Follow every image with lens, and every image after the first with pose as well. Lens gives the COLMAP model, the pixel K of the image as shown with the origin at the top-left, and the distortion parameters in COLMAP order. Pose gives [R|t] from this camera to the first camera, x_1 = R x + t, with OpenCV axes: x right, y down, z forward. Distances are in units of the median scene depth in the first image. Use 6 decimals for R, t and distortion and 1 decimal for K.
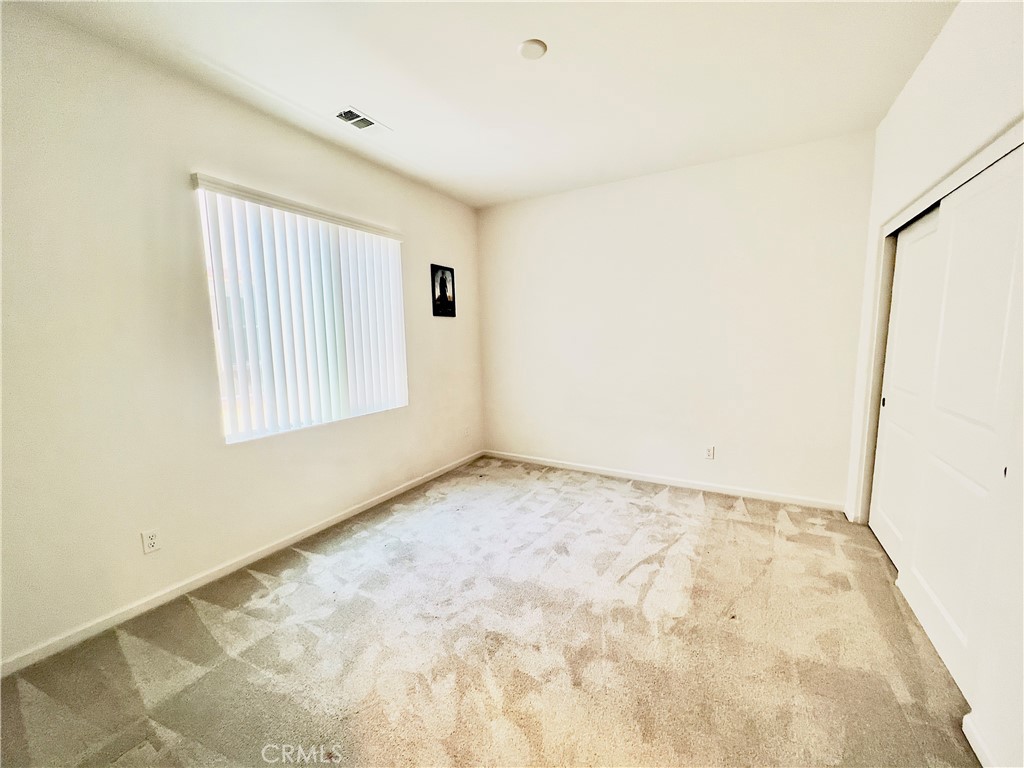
lens RADIAL K [[410.6, 0, 511.1], [0, 410.6, 384.3], [0, 0, 1]] dist [0.002216, 0.001104]
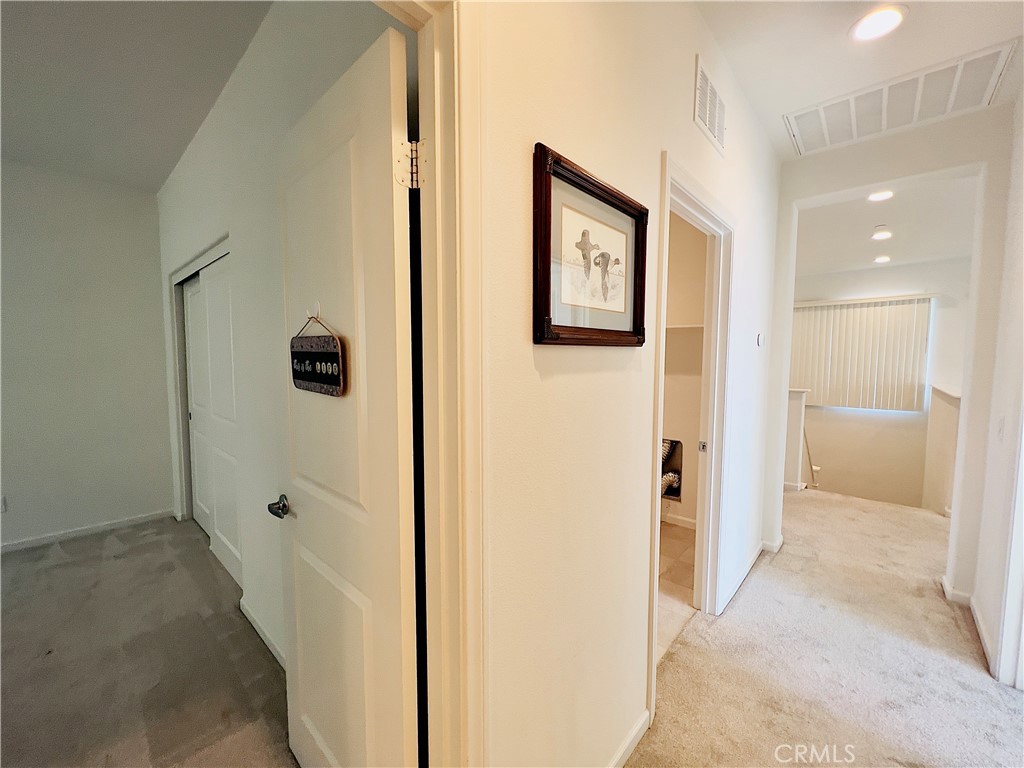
lens RADIAL K [[410.6, 0, 509.2], [0, 410.6, 377.6], [0, 0, 1]] dist [0.002216, 0.001104]
pose [[0.219129, -0.053473, 0.974229, -0.108501], [0.119023, 0.992505, 0.027705, 0.007798], [-0.968409, 0.109884, 0.223851, -0.257983]]
